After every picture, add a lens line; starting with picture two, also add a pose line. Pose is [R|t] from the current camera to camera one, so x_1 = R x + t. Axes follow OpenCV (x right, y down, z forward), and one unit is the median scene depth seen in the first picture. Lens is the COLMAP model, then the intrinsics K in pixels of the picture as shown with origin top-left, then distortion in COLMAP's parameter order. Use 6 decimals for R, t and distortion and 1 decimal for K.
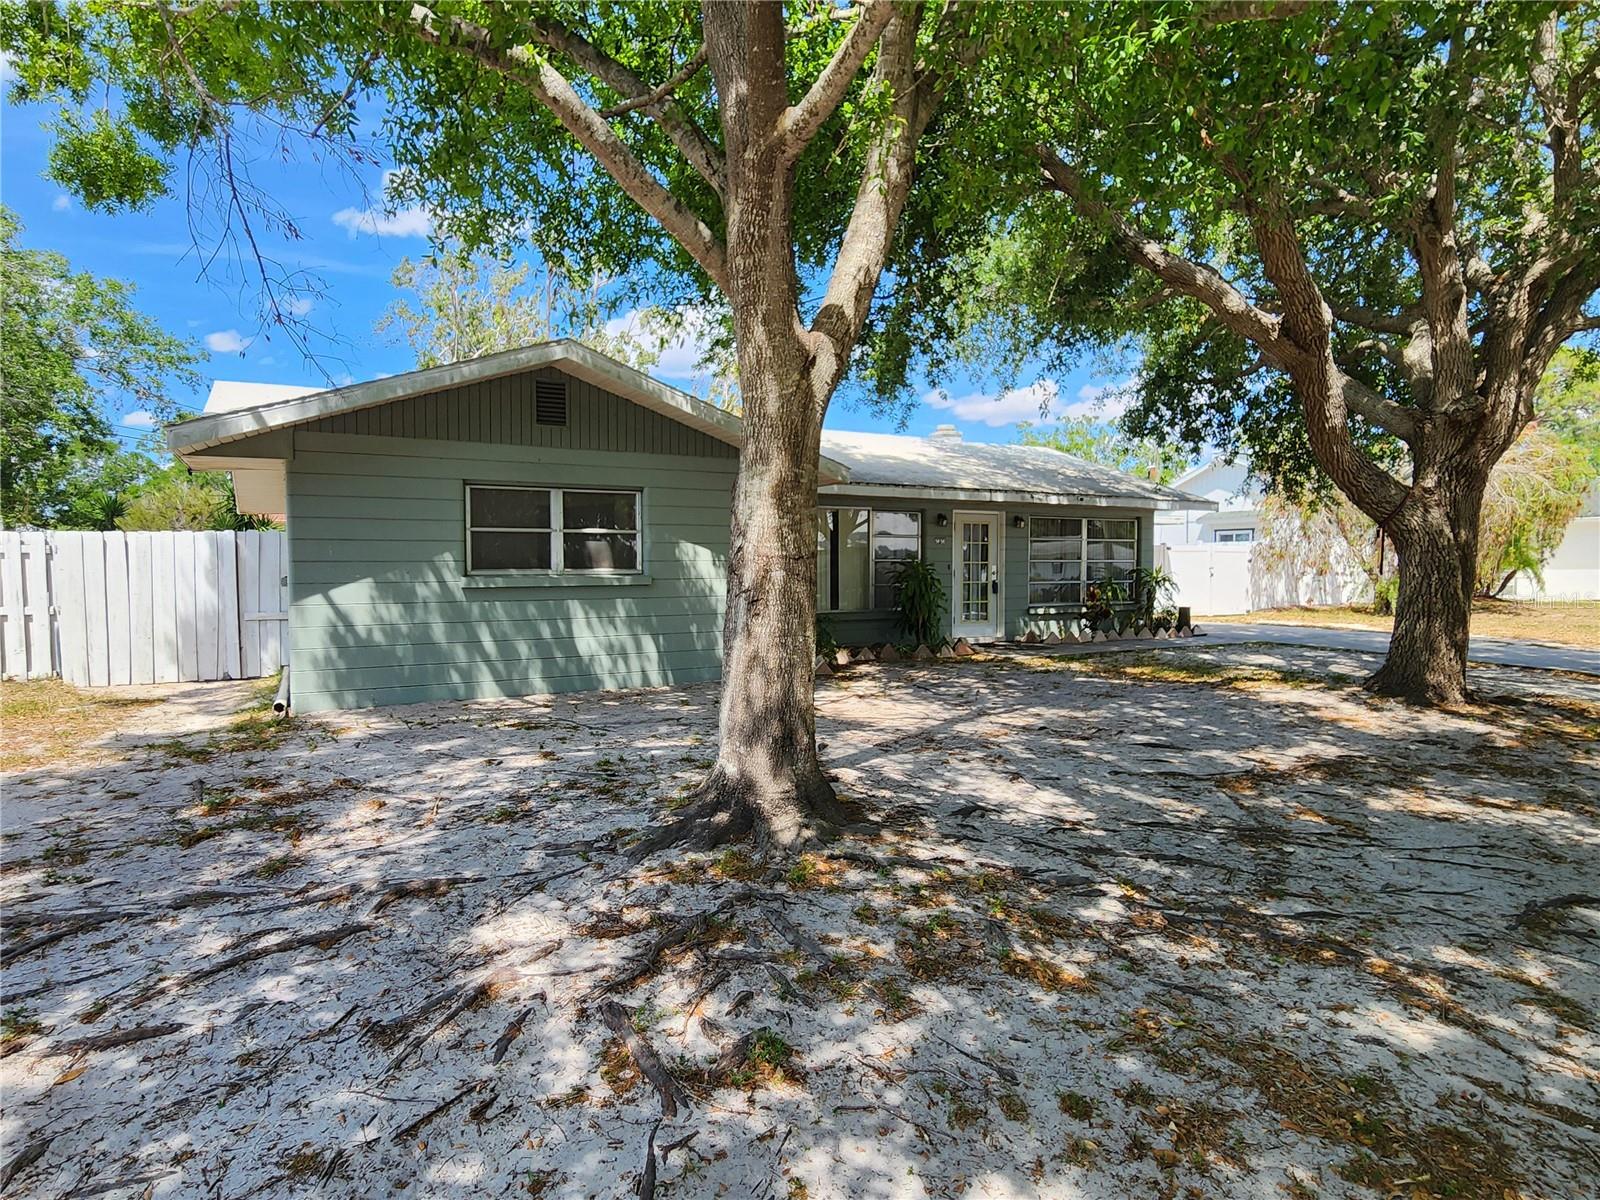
lens RADIAL K [[641.7, 0, 769.6], [0, 641.7, 595.5], [0, 0, 1]] dist [0.000290, -0.000559]
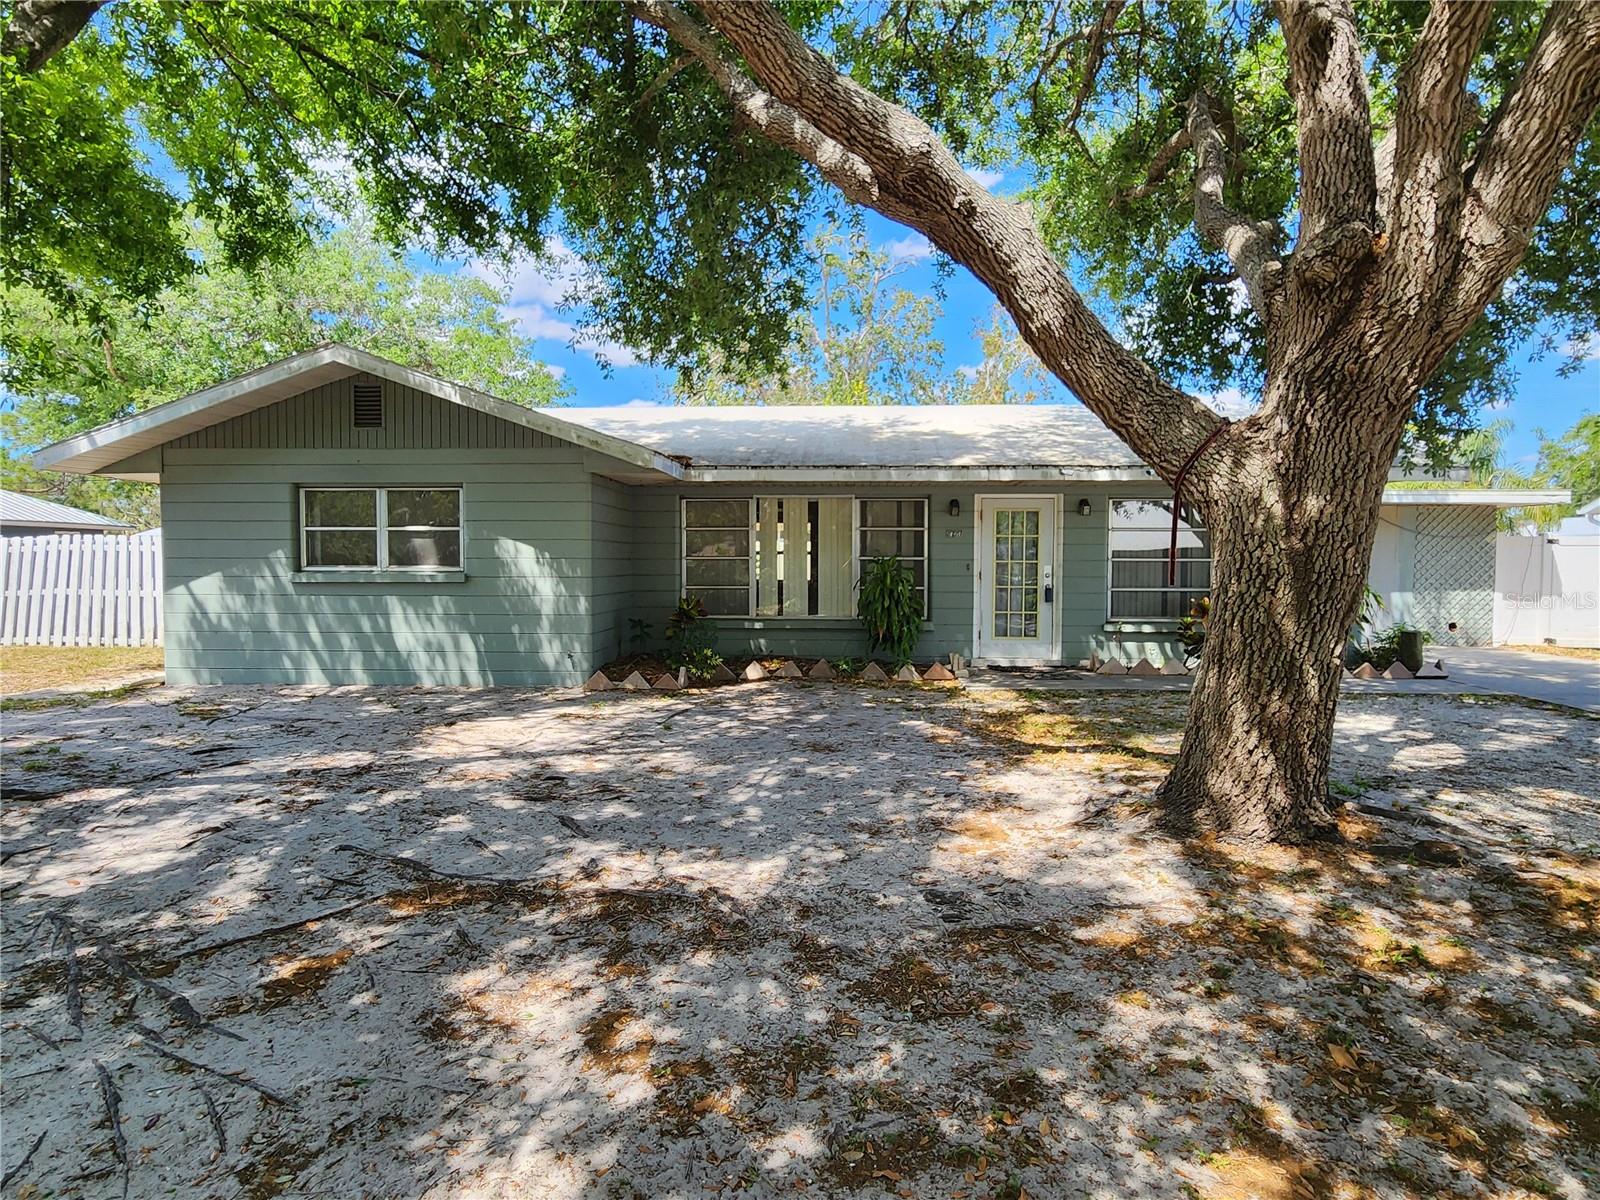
lens RADIAL K [[674.5, 0, 866.5], [0, 674.5, 596.5], [0, 0, 1]] dist [0.000400, 0.000020]
pose [[0.915964, 0.023990, -0.400542, 0.954480], [-0.023752, 0.999702, 0.005560, -0.018731], [0.400556, 0.004421, 0.916262, 0.369316]]
